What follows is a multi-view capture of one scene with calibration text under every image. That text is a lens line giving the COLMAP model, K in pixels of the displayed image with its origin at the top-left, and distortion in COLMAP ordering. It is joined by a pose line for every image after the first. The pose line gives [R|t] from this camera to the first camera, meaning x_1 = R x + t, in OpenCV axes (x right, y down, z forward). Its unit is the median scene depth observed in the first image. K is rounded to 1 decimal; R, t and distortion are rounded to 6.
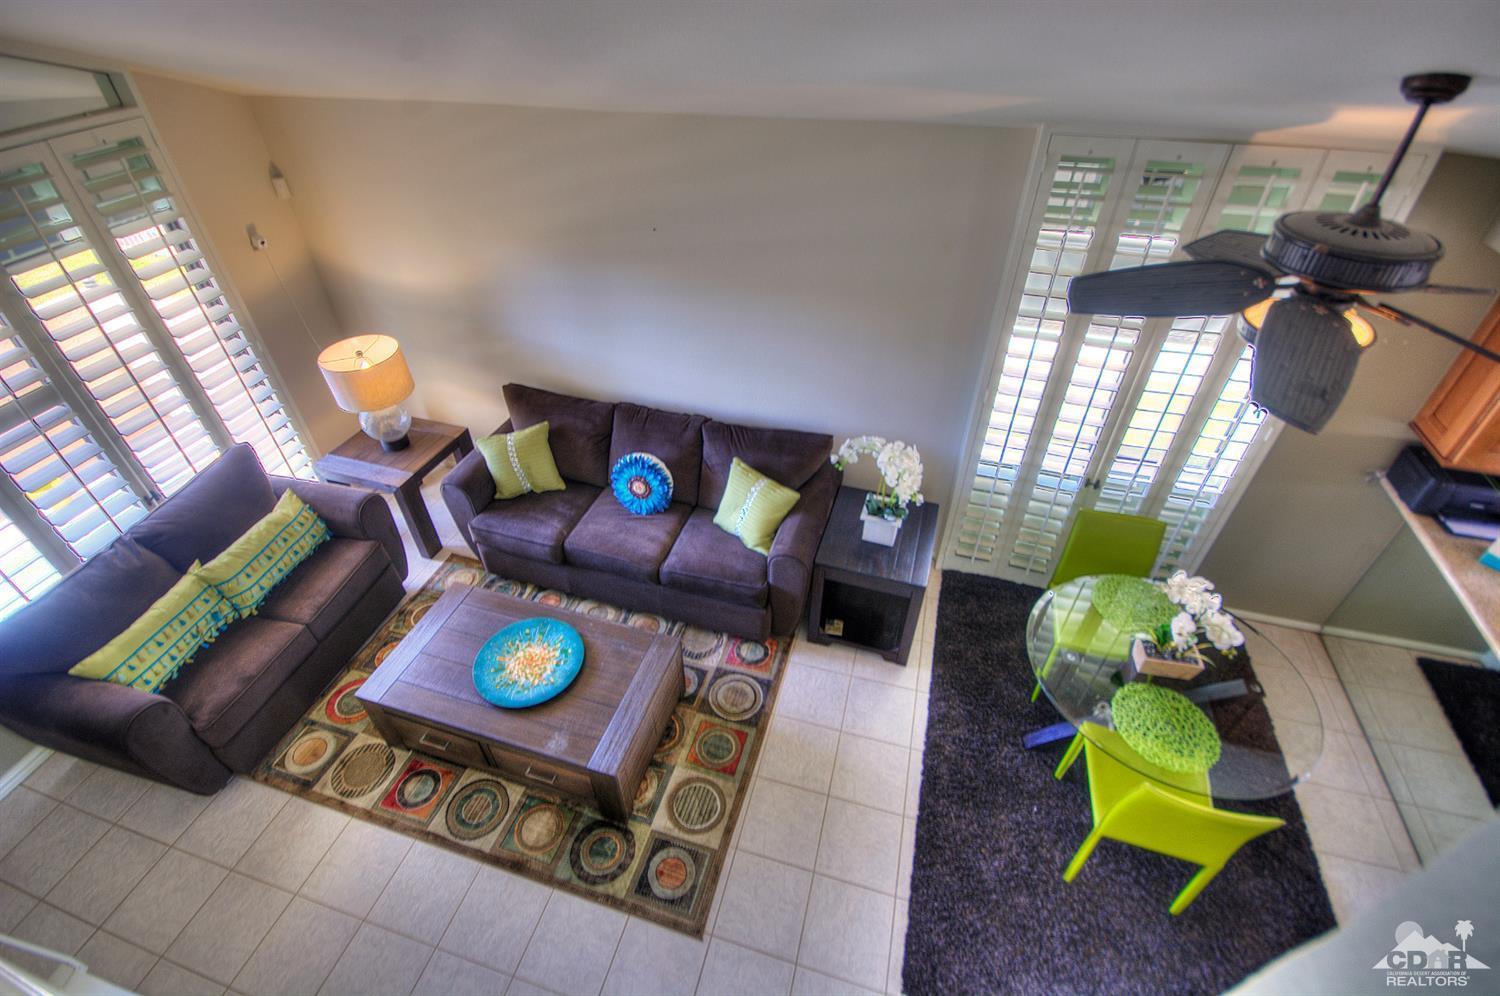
lens RADIAL K [[650.4, 0, 739.4], [0, 650.4, 502.9], [0, 0, 1]] dist [-0.002774, -0.000201]
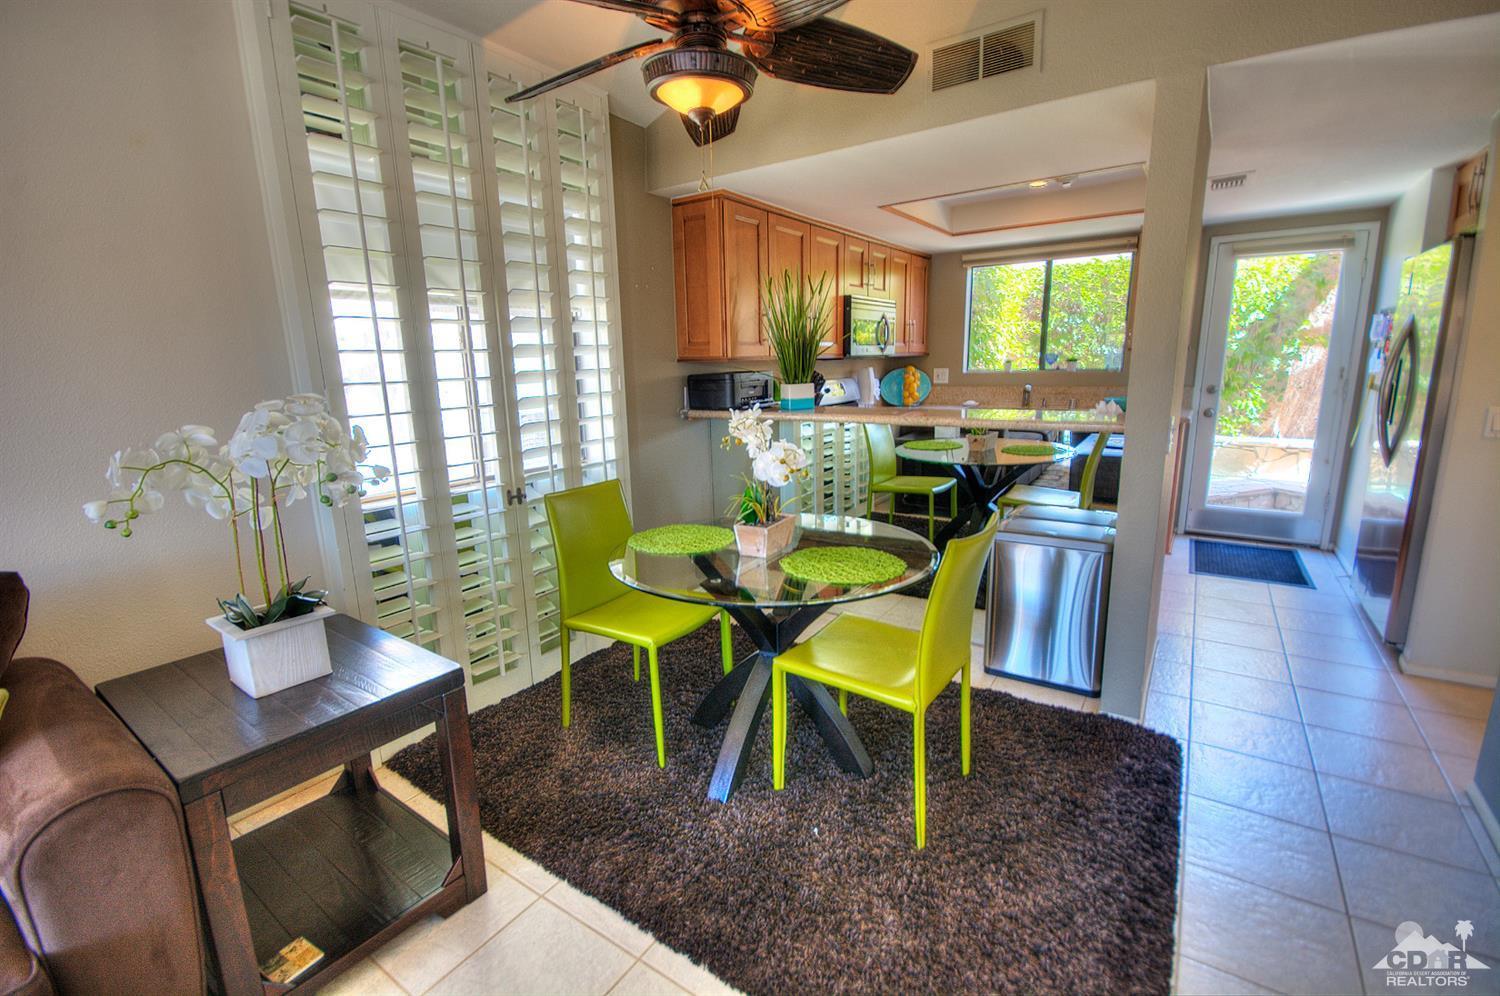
lens RADIAL K [[662.0, 0, 743.6], [0, 662.0, 496.1], [0, 0, 1]] dist [-0.000696, -0.000250]
pose [[0.307836, -0.192111, 0.931842, -0.098625], [0.624749, 0.779488, -0.045686, 0.186673], [-0.717583, 0.596231, 0.359976, 0.578536]]
